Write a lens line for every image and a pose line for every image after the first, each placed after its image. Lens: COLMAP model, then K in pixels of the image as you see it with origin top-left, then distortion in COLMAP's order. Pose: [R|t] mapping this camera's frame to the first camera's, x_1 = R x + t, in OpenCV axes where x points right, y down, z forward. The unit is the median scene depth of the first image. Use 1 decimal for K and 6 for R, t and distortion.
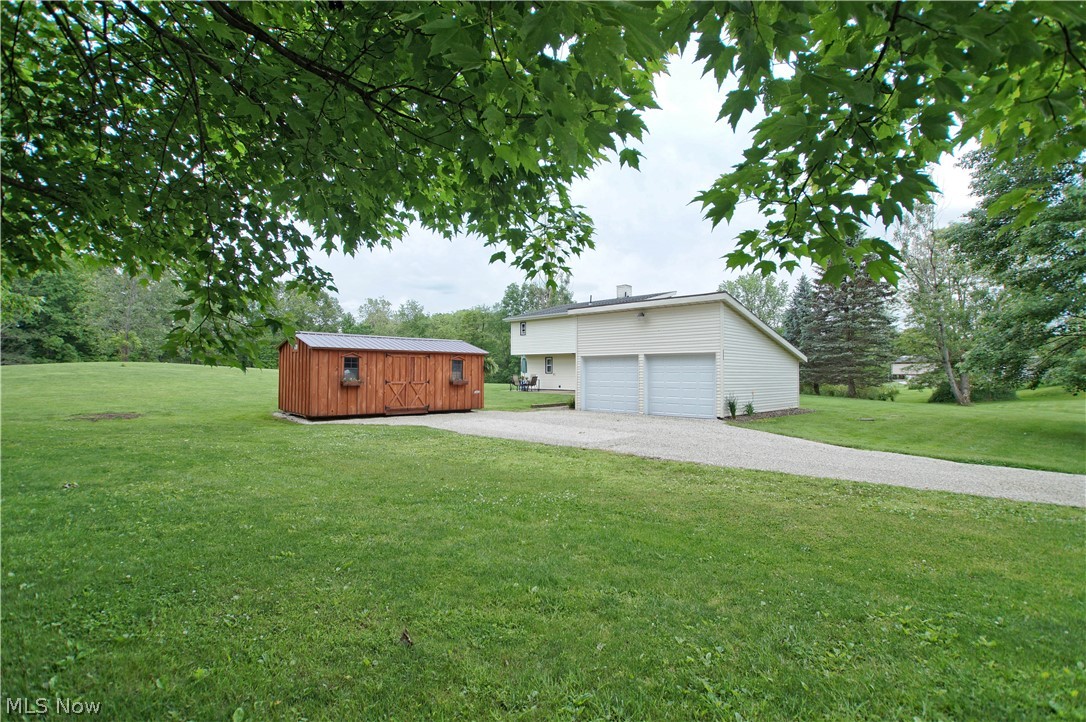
lens RADIAL K [[536.6, 0, 543.0], [0, 536.6, 361.0], [0, 0, 1]] dist [-0.049735, 0.000133]
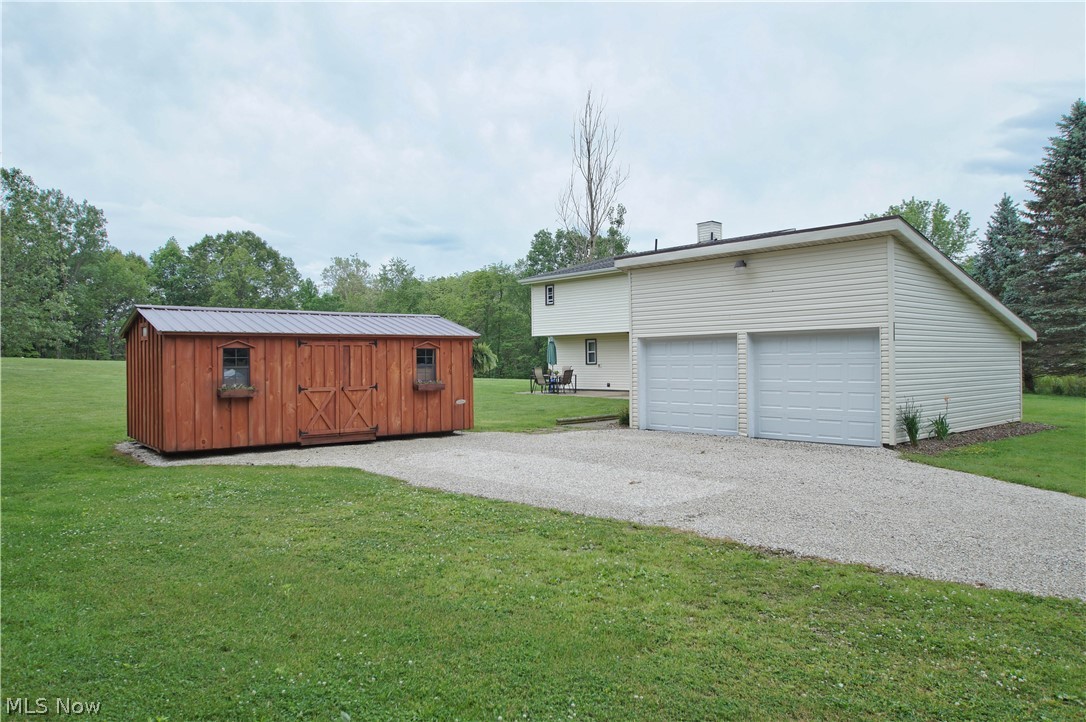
lens RADIAL K [[751.9, 0, 543.0], [0, 751.9, 361.0], [0, 0, 1]] dist [-0.024123, -0.000351]
pose [[0.997530, -0.016386, -0.068305, 0.024477], [0.018038, 0.999558, 0.023634, -0.005164], [0.067888, -0.024808, 0.997384, 0.177656]]
